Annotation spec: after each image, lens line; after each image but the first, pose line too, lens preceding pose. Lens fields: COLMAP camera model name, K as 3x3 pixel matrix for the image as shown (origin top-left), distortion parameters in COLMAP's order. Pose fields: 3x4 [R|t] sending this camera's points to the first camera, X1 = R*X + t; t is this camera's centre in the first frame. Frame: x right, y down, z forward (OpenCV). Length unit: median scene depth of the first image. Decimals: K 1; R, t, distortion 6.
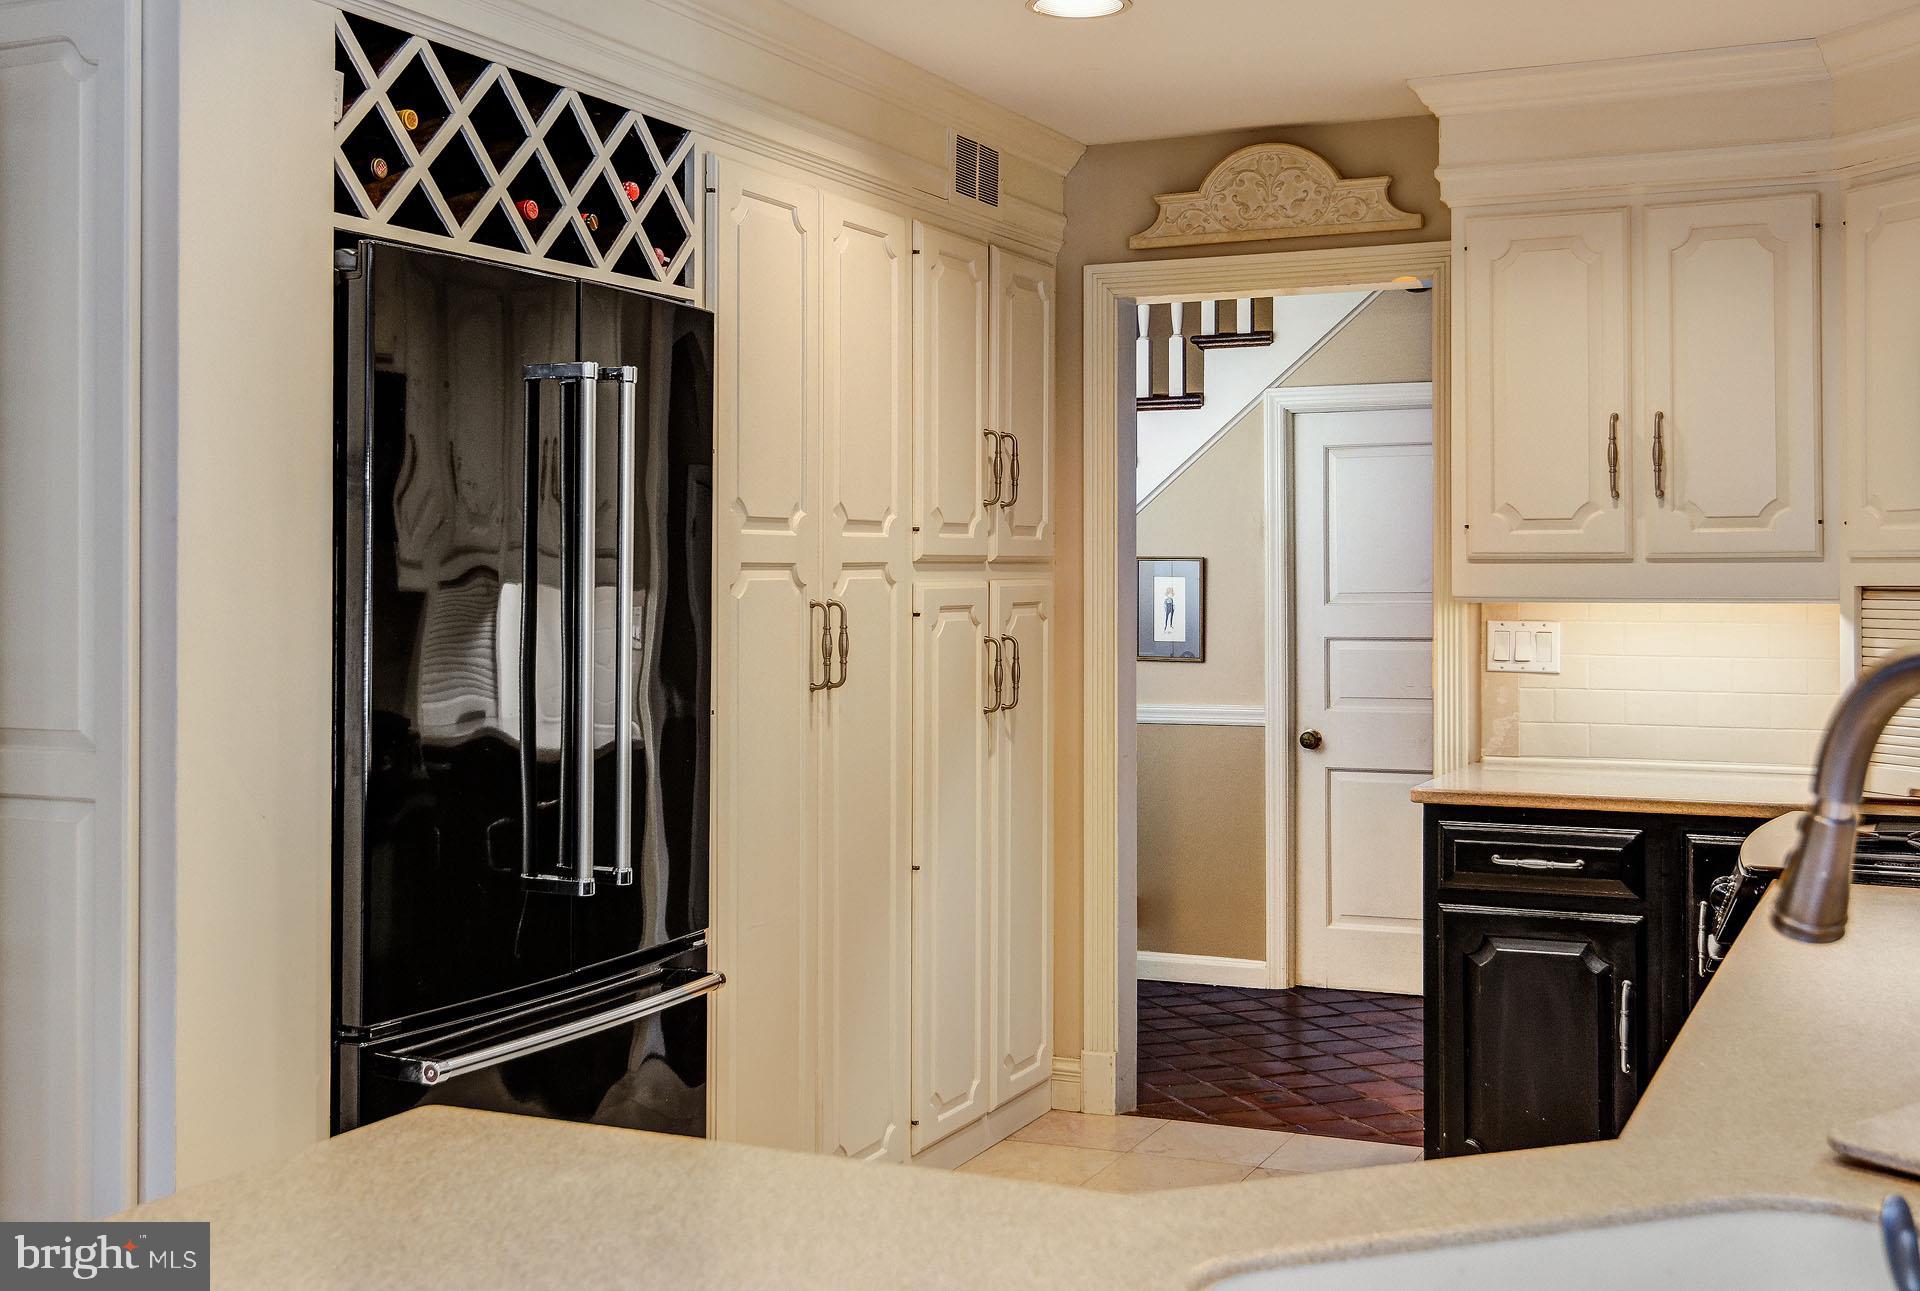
lens RADIAL K [[2144.5, 0, 960.7], [0, 2144.5, 630.2], [0, 0, 1]] dist [-0.044065, 0.000000]
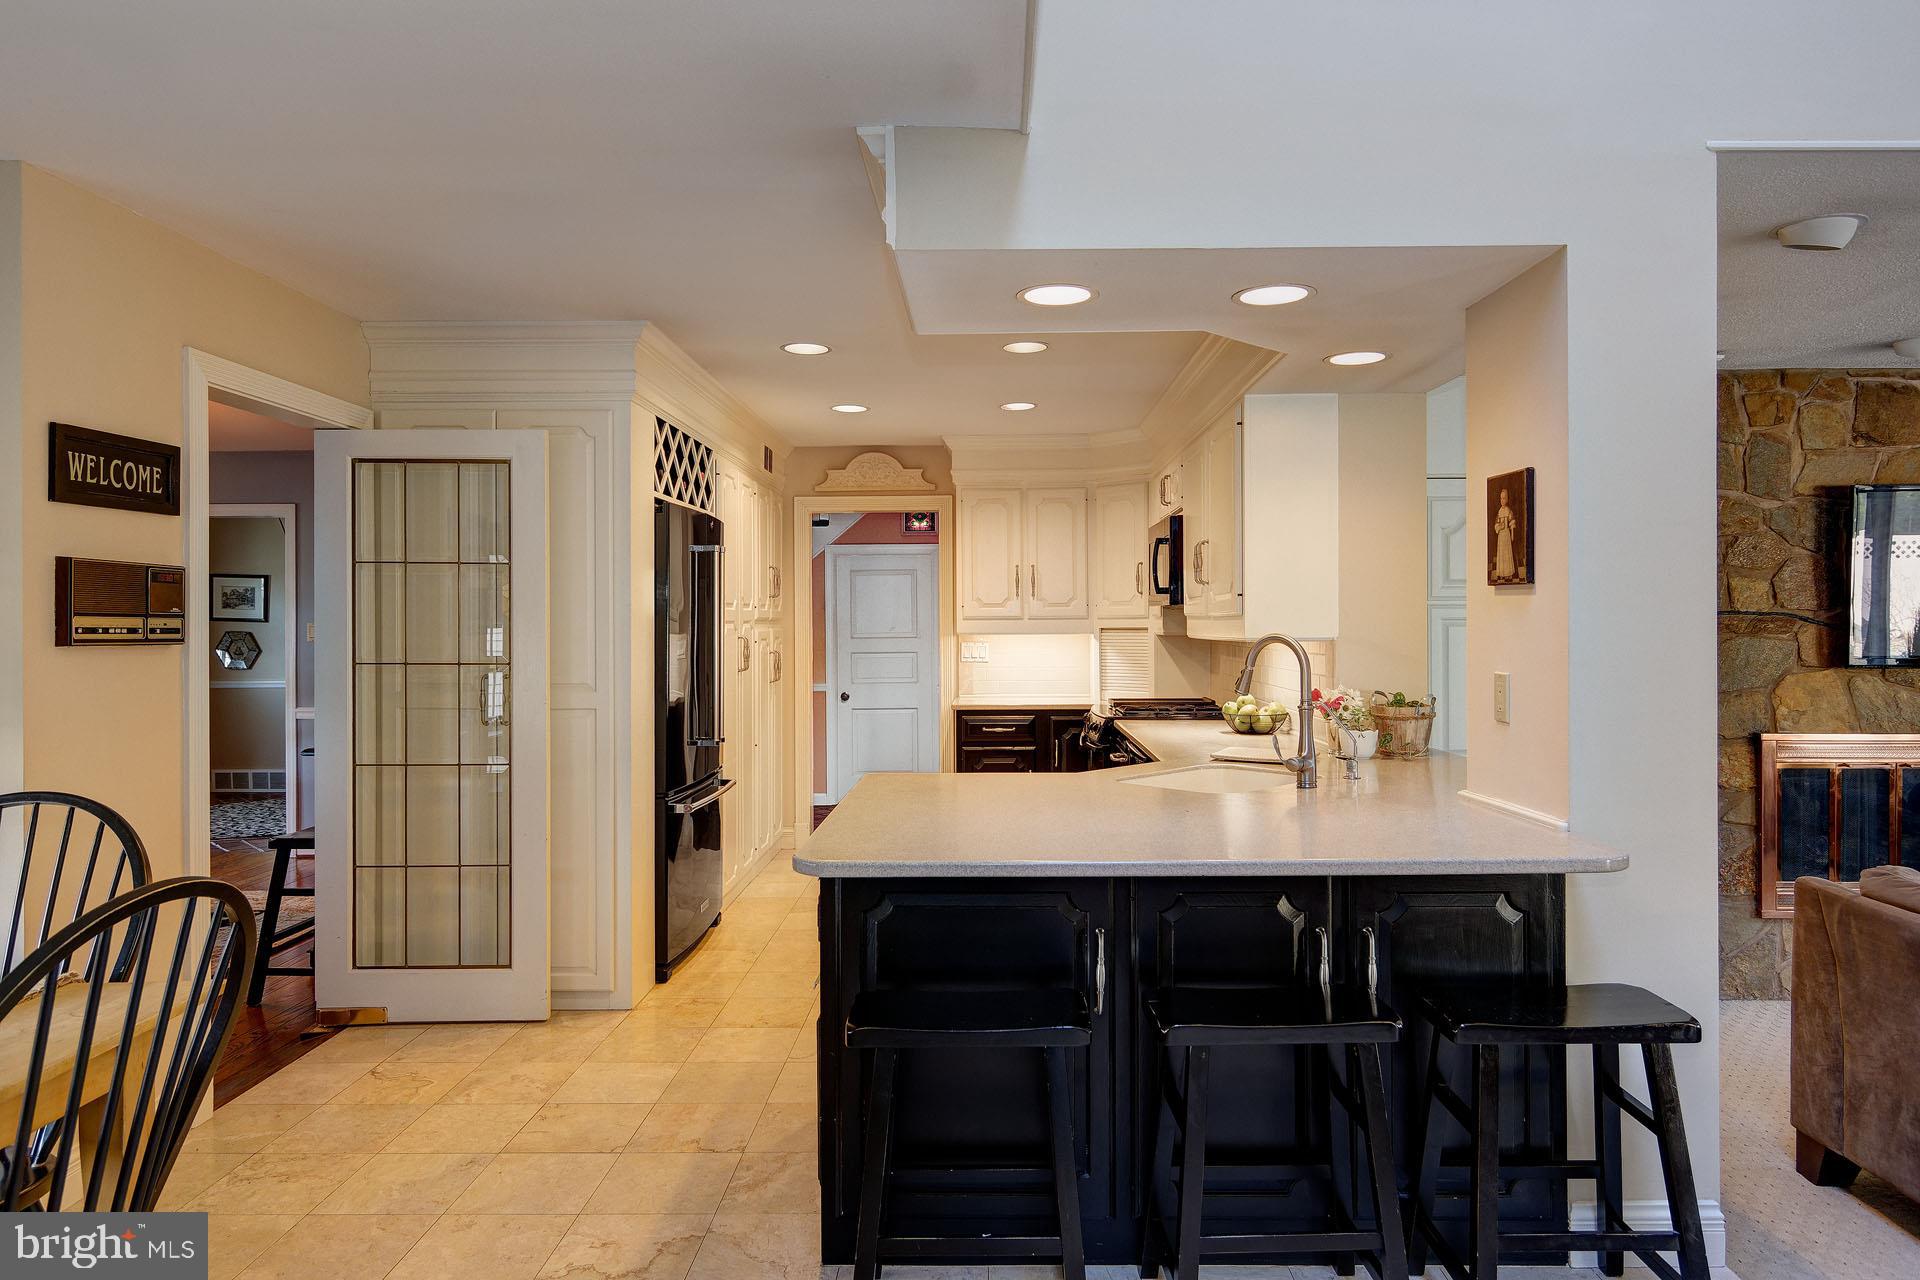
lens RADIAL K [[1212.7, 0, 963.8], [0, 1212.7, 637.1], [0, 0, 1]] dist [0.001821, -0.000232]
pose [[0.912467, -0.006479, 0.409098, -0.396021], [0.012749, 0.999839, -0.012599, 0.009158], [-0.408951, 0.016712, 0.912403, -0.388956]]
